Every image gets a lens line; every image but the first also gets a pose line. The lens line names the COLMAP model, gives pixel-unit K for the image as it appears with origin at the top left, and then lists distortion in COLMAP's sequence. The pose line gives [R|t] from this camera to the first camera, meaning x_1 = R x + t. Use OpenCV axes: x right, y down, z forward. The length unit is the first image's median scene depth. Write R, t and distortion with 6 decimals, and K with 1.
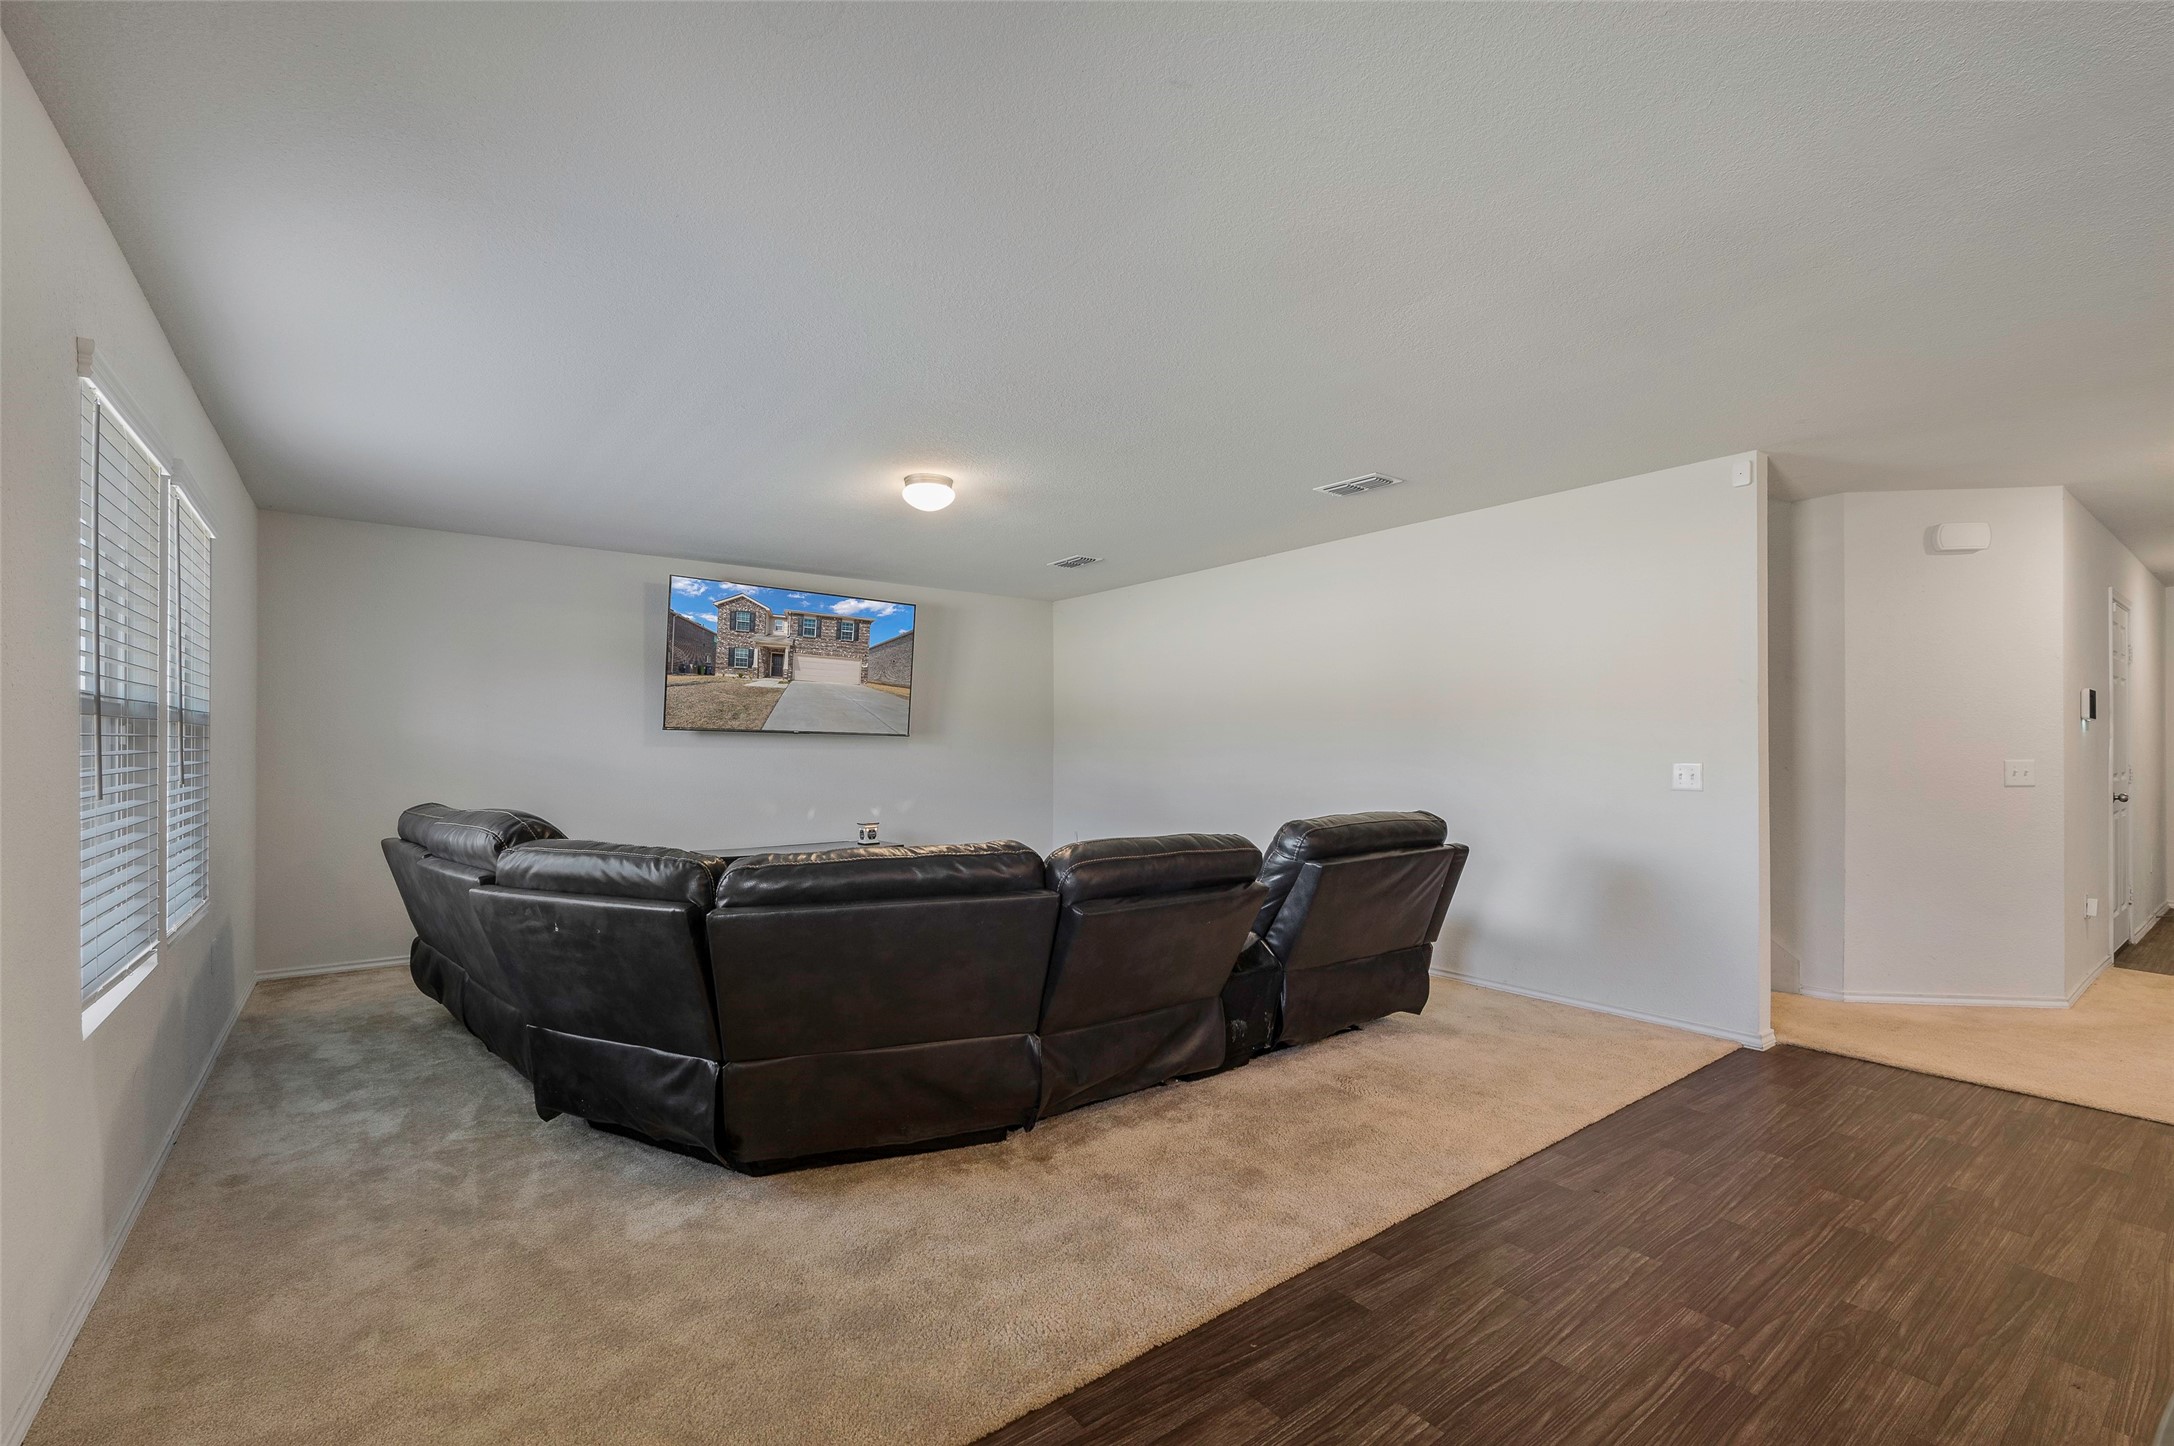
lens RADIAL K [[959.1, 0, 1122.6], [0, 959.1, 722.9], [0, 0, 1]] dist [0.000742, 0.000073]
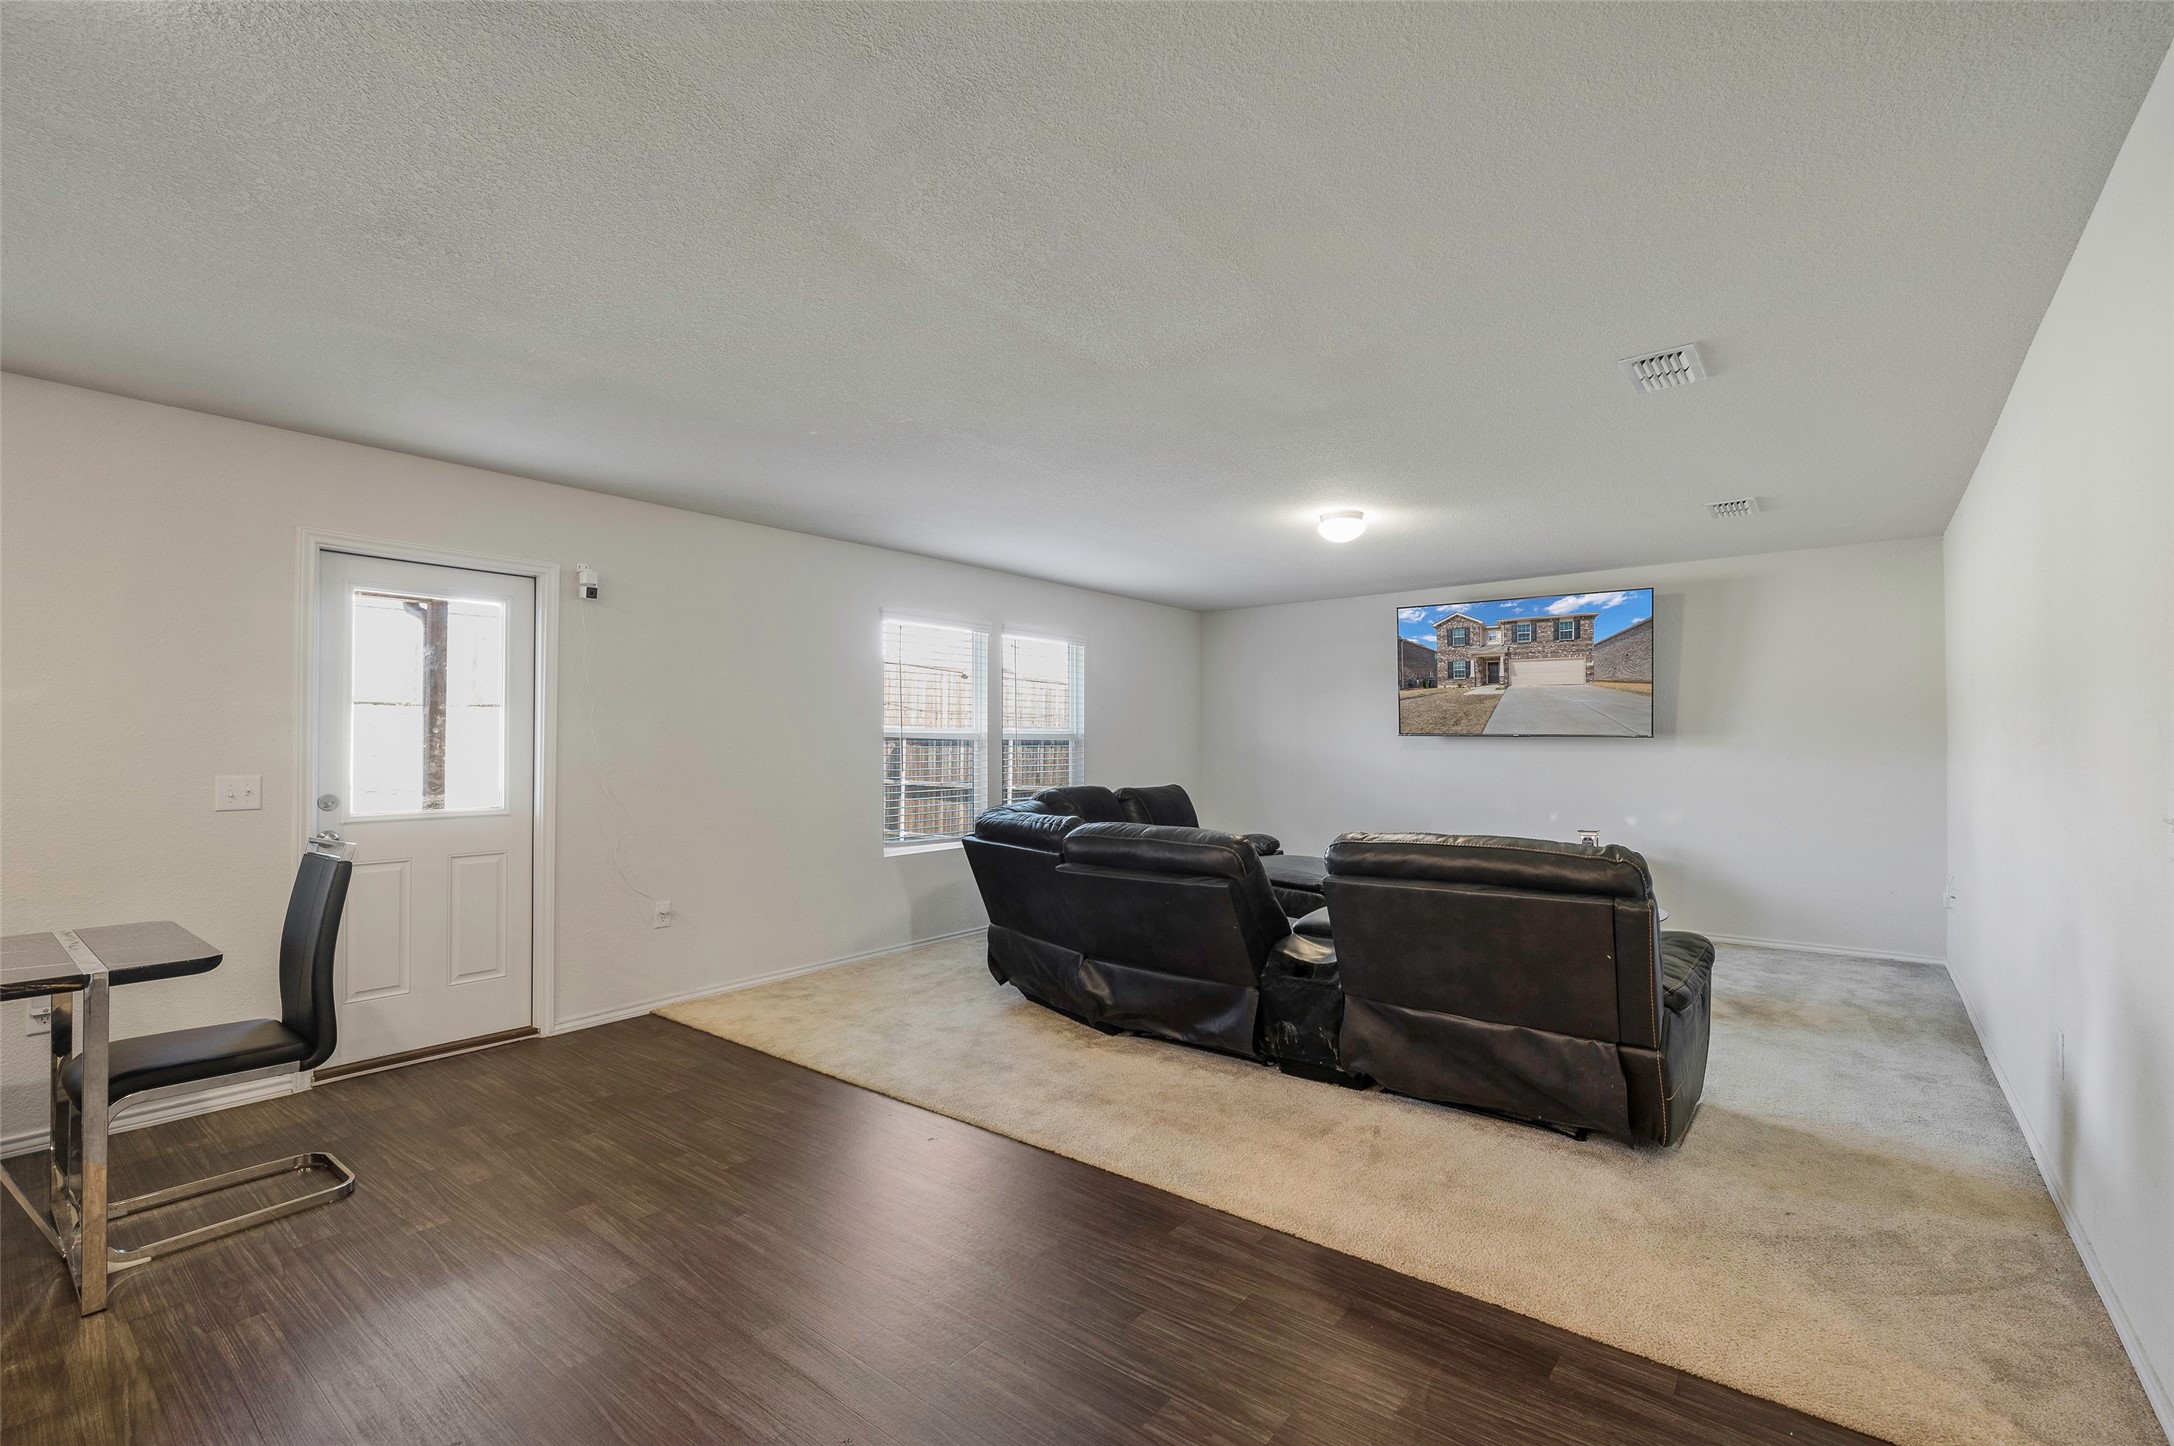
lens RADIAL K [[1004.7, 0, 1087.0], [0, 1004.7, 723.0], [0, 0, 1]] dist [0.002252, -0.000448]
pose [[0.186566, -0.025944, -0.982100, 0.661877], [0.029160, 0.999357, -0.020861, 0.005513], [0.982010, -0.024747, 0.187202, 0.353230]]
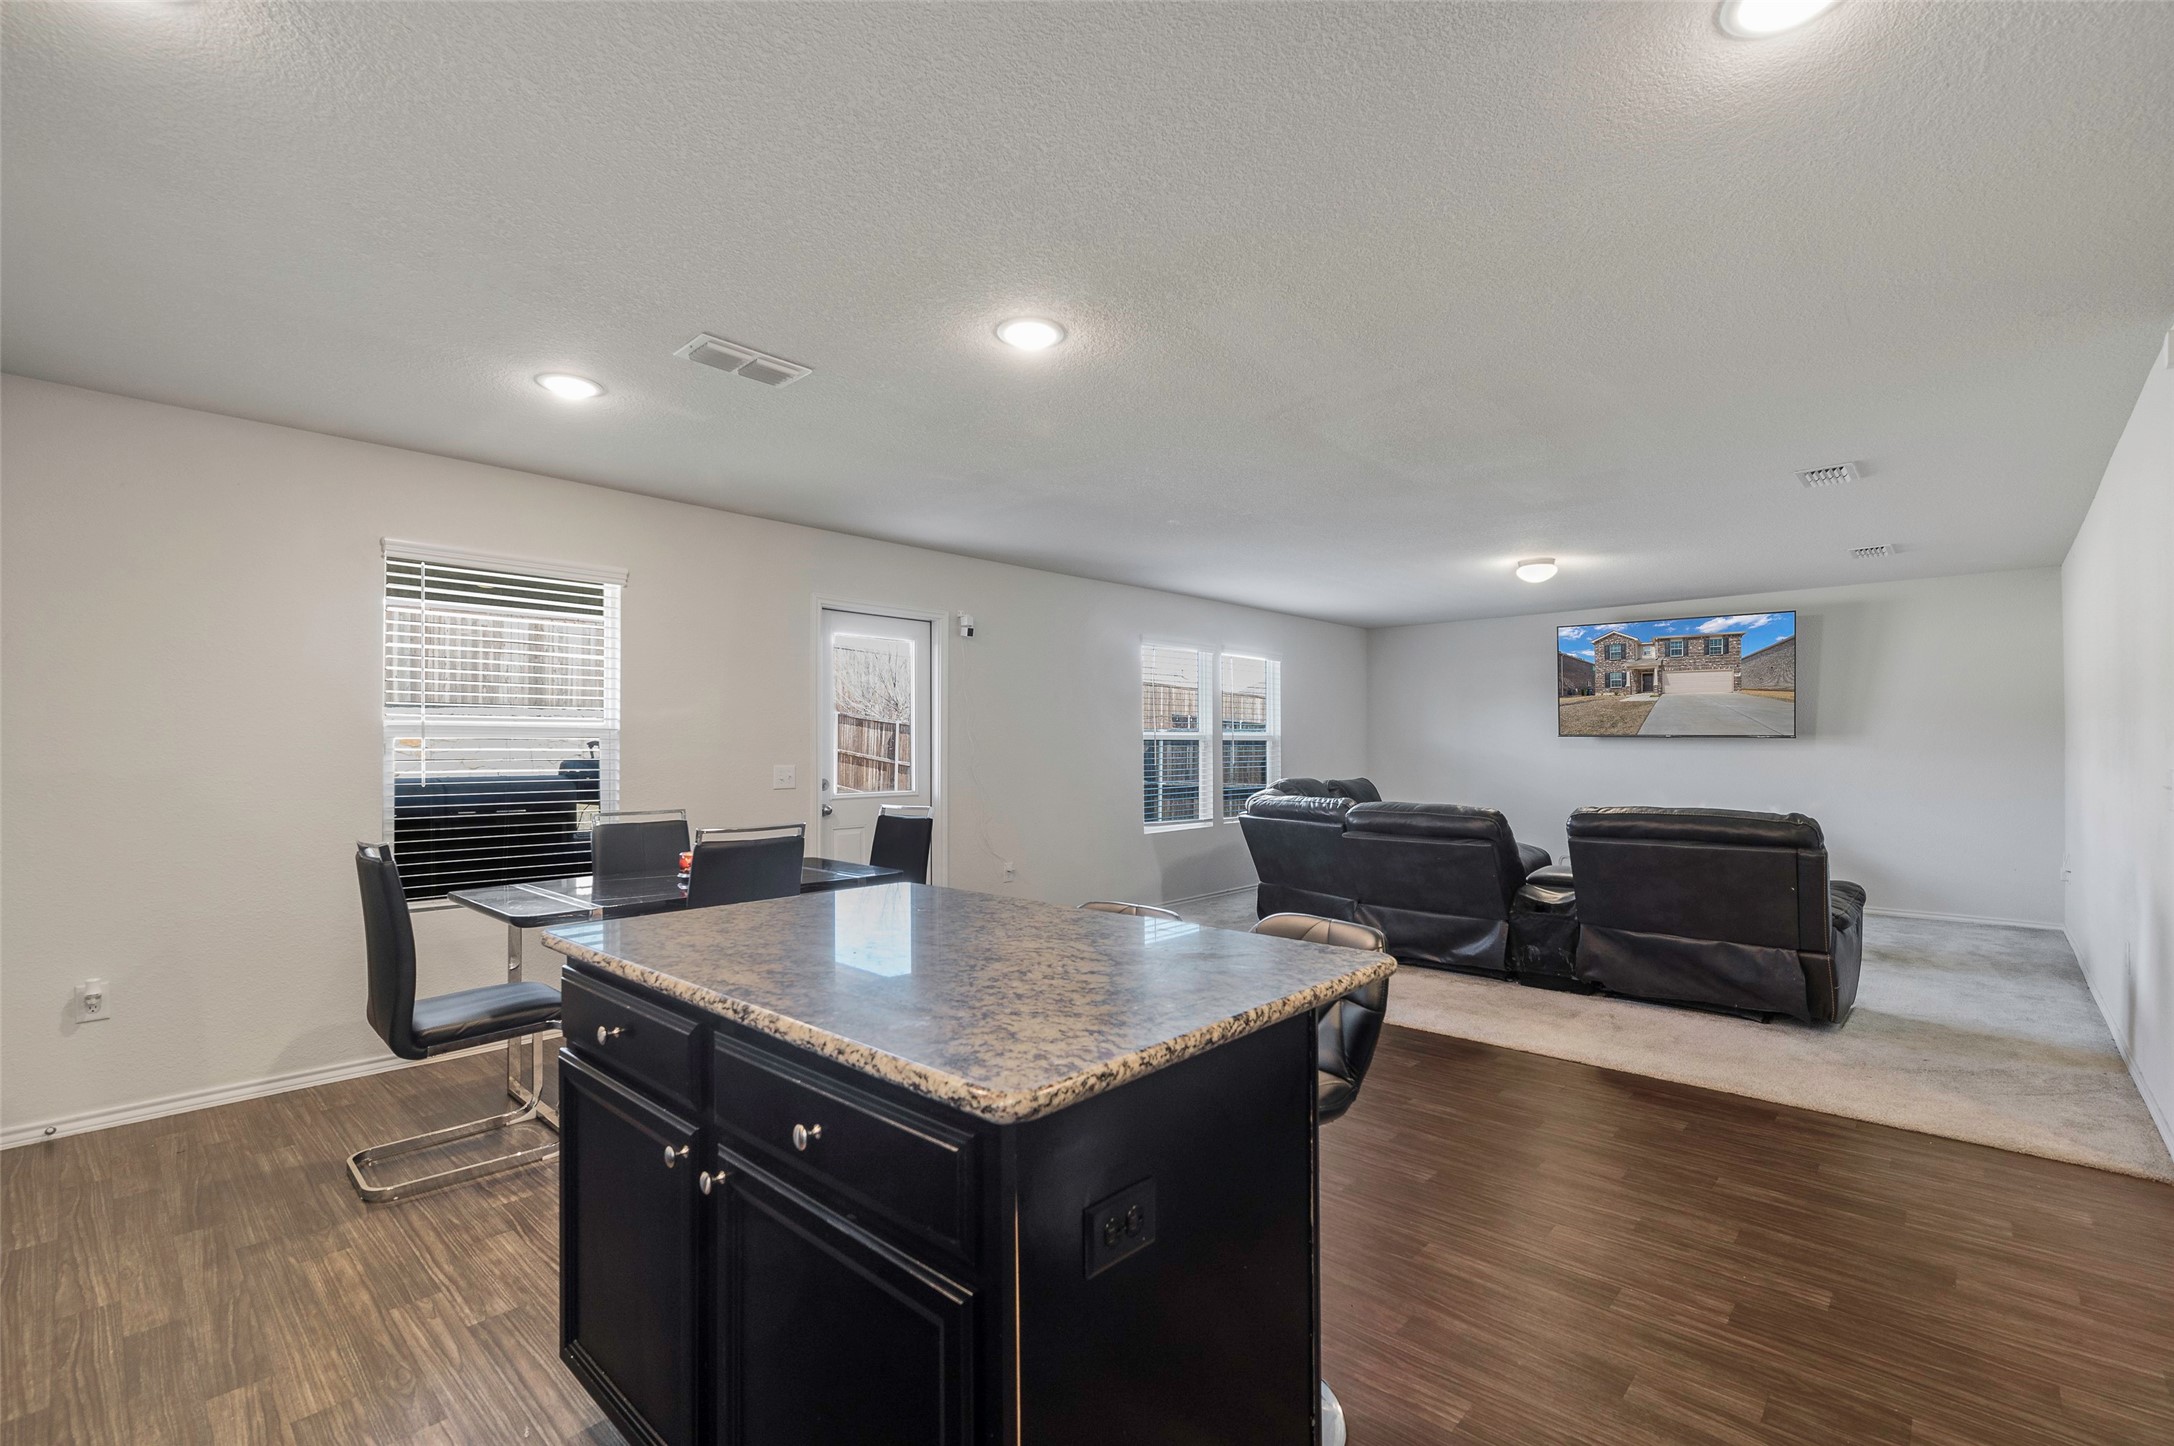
lens RADIAL K [[1020.5, 0, 1045.0], [0, 1020.5, 726.5], [0, 0, 1]] dist [0.000088, 0.000626]
pose [[0.092672, -0.022708, -0.995438, 0.901595], [0.029893, 0.999353, -0.020014, -0.000305], [0.995248, -0.027902, 0.093291, 0.097727]]
